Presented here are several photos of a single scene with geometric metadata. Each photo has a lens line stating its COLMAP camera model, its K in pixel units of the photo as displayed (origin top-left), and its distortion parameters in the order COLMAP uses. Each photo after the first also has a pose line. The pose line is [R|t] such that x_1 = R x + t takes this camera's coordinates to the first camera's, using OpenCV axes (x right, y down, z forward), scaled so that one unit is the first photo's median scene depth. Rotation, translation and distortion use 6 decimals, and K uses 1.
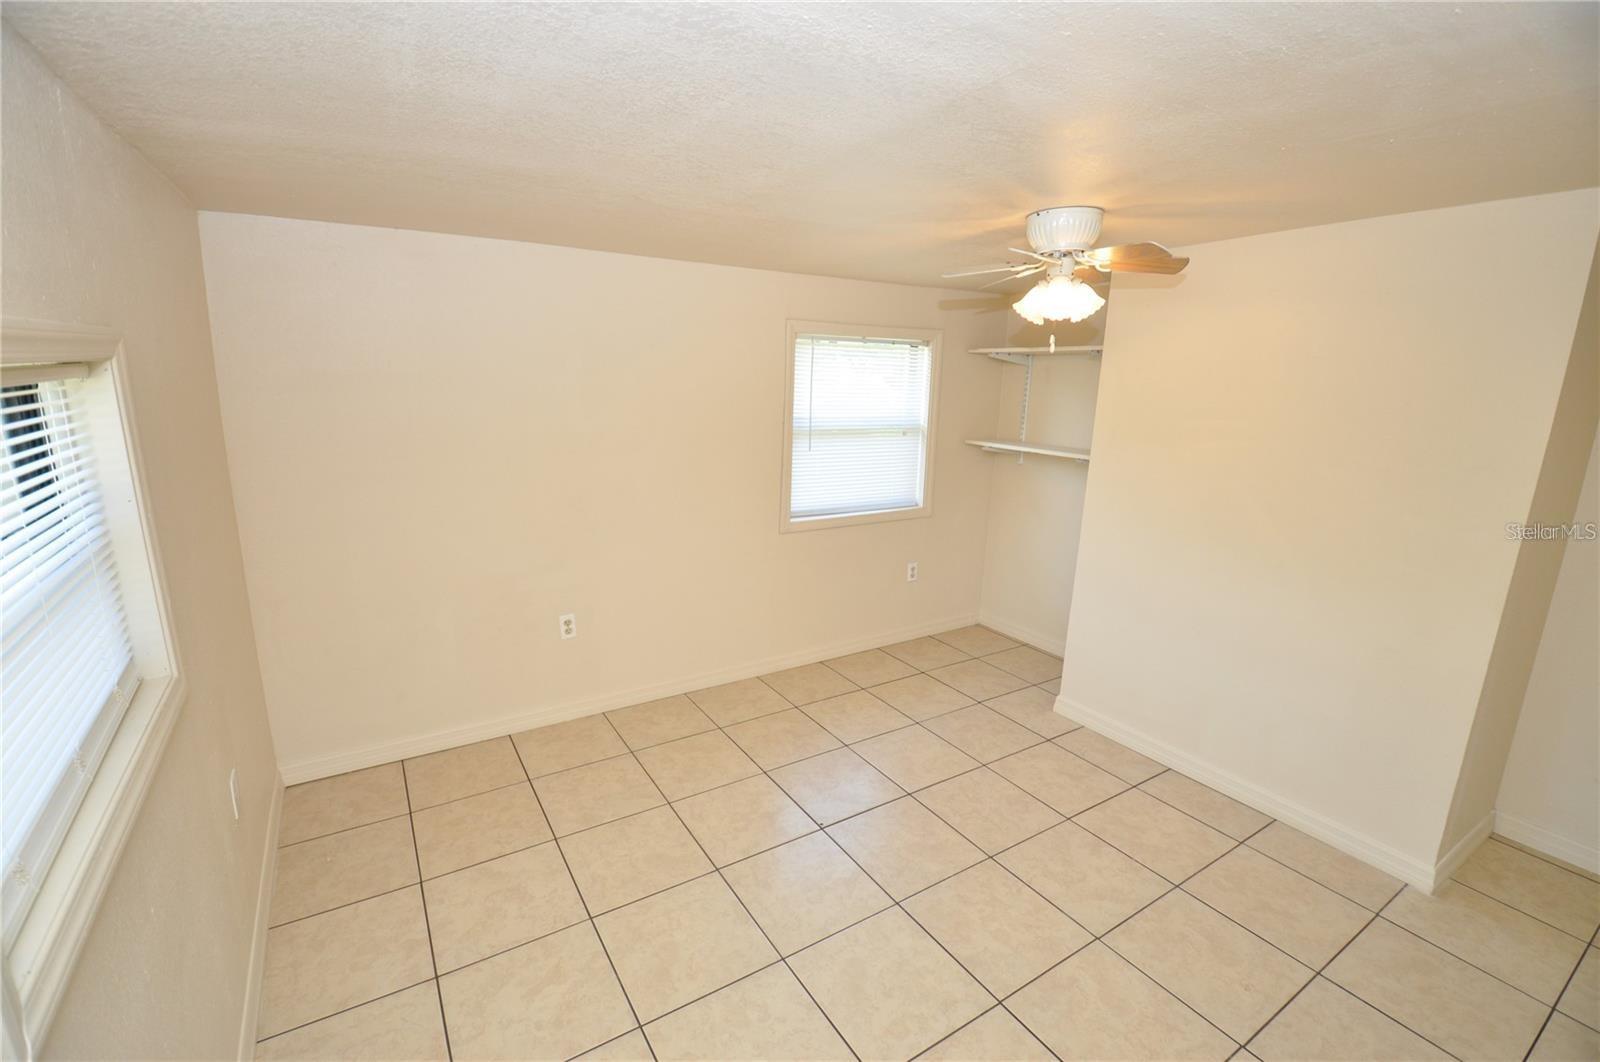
lens RADIAL K [[703.9, 0, 795.5], [0, 703.9, 532.5], [0, 0, 1]] dist [0.002431, -0.009682]
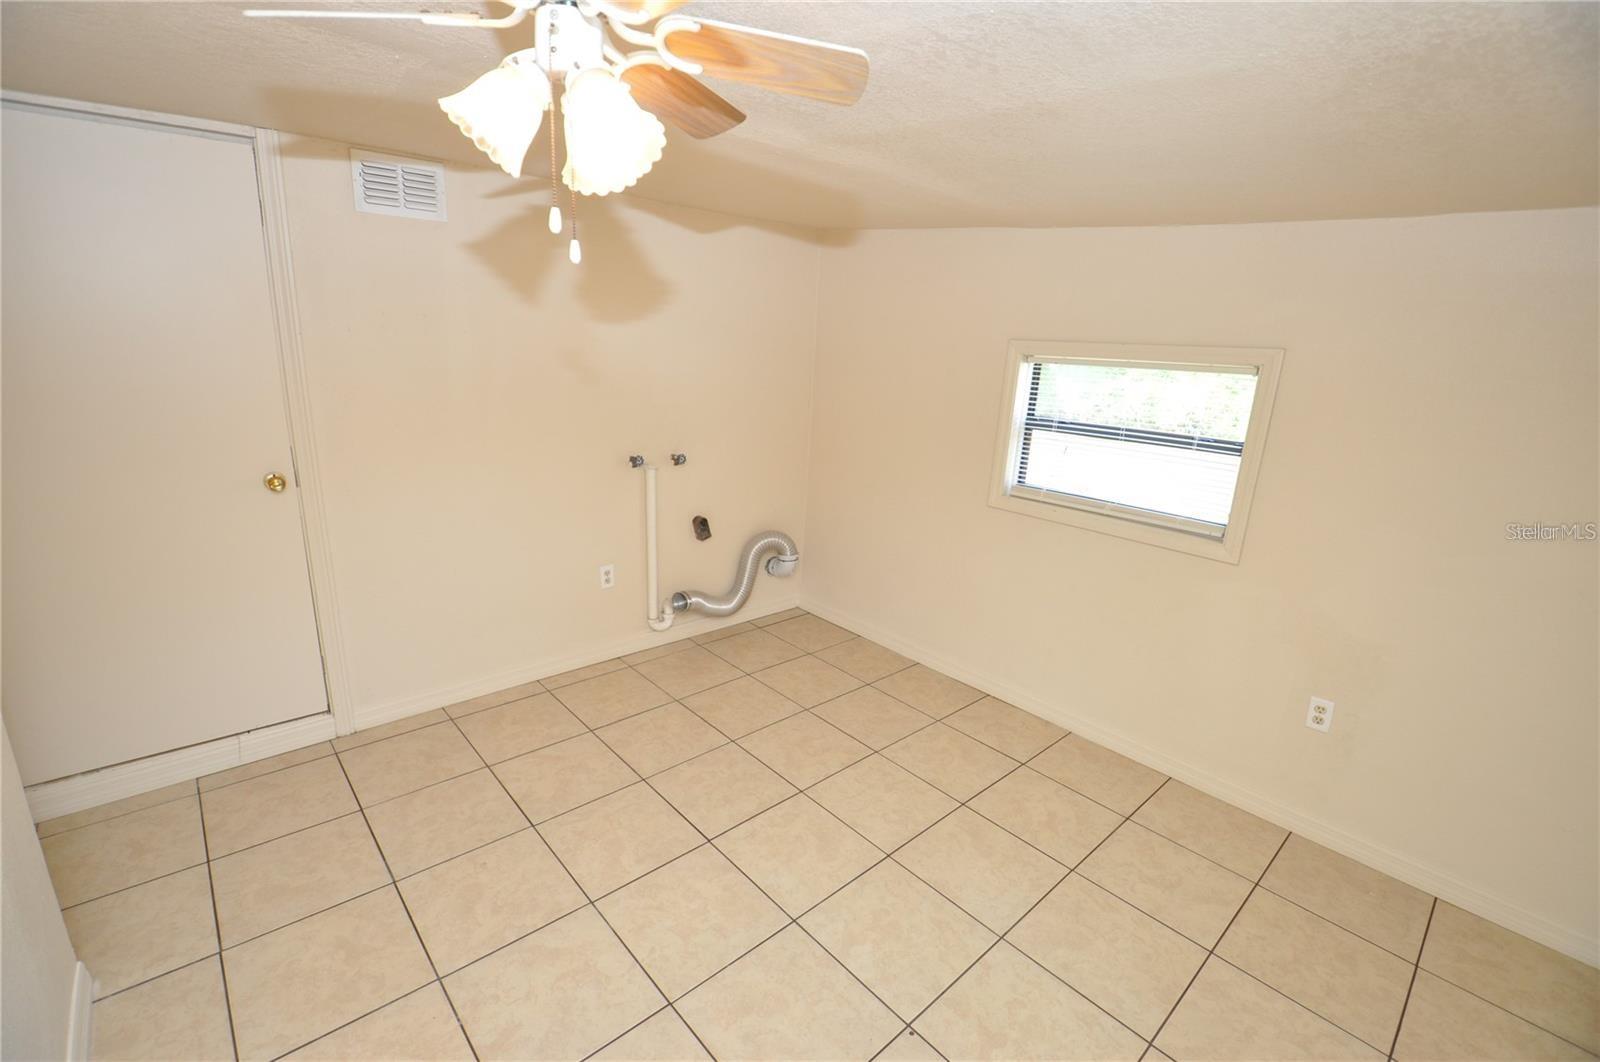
lens RADIAL K [[709.1, 0, 785.8], [0, 709.1, 525.3], [0, 0, 1]] dist [0.002020, -0.010418]
pose [[-0.983660, -0.032776, -0.177025, 0.313286], [-0.112835, 0.878442, 0.464335, -0.331557], [0.140287, 0.476723, -0.867787, 1.450181]]
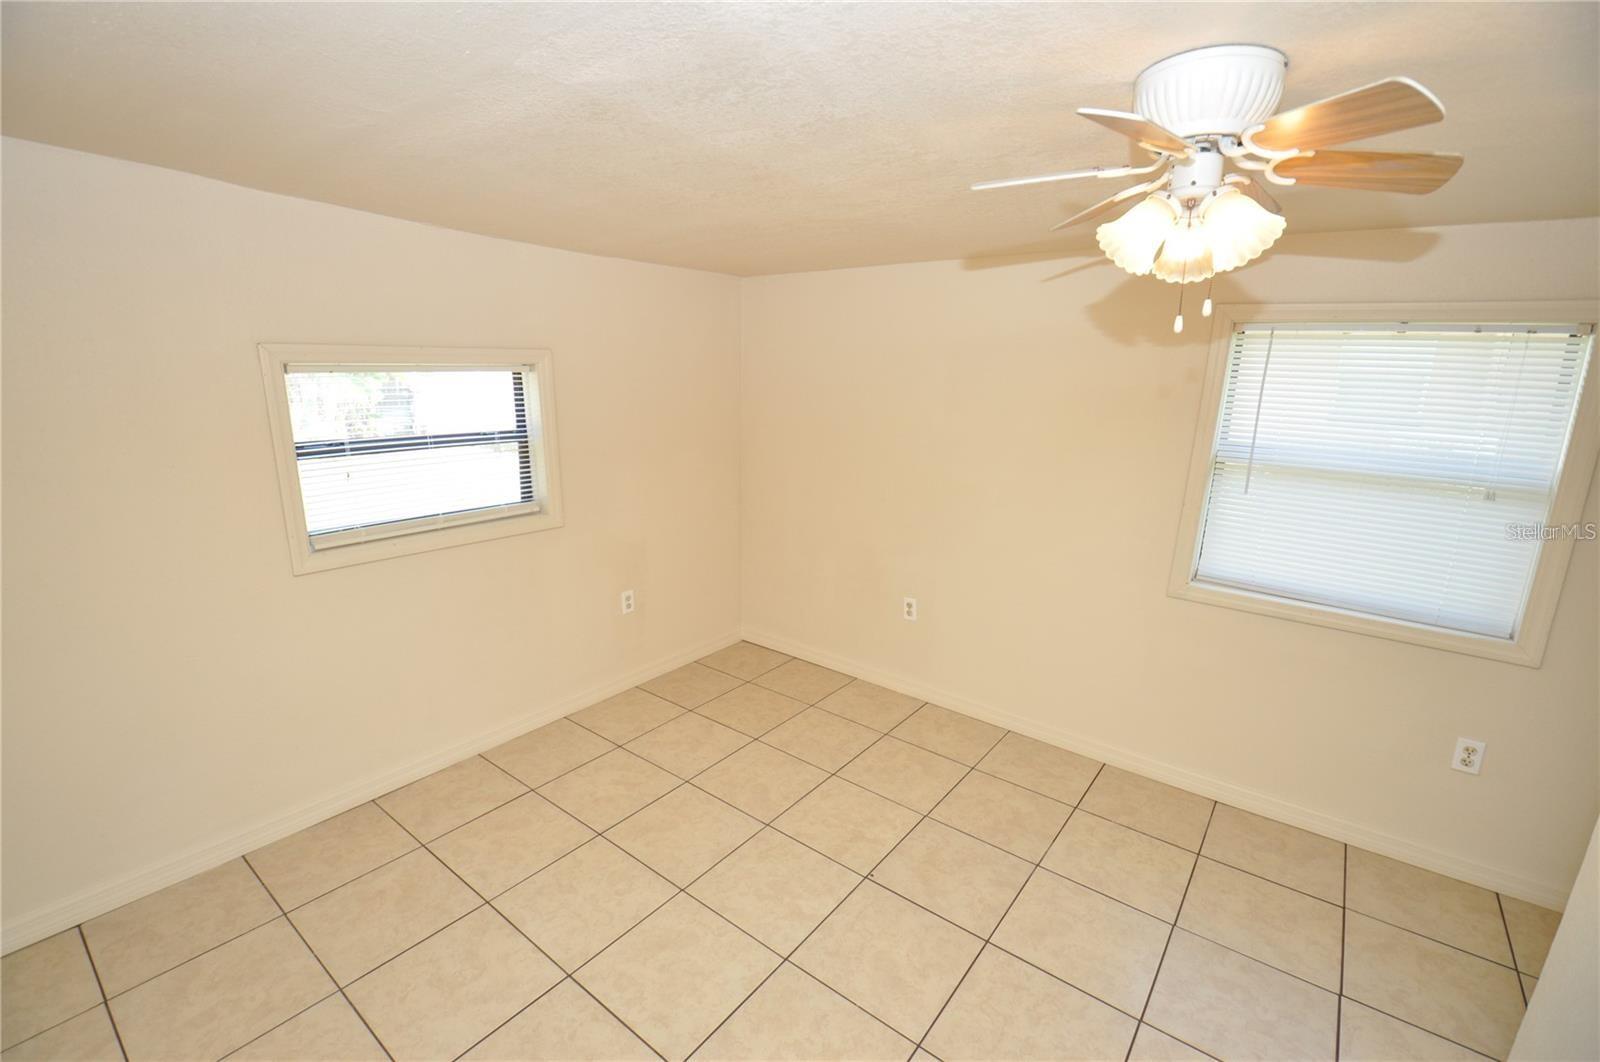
lens RADIAL K [[703.9, 0, 795.5], [0, 703.9, 532.5], [0, 0, 1]] dist [0.002431, -0.009682]
pose [[0.335119, 0.198217, -0.921089, 0.809341], [-0.225558, 0.966069, 0.125832, -0.106509], [0.914778, 0.165590, 0.368458, 0.550830]]
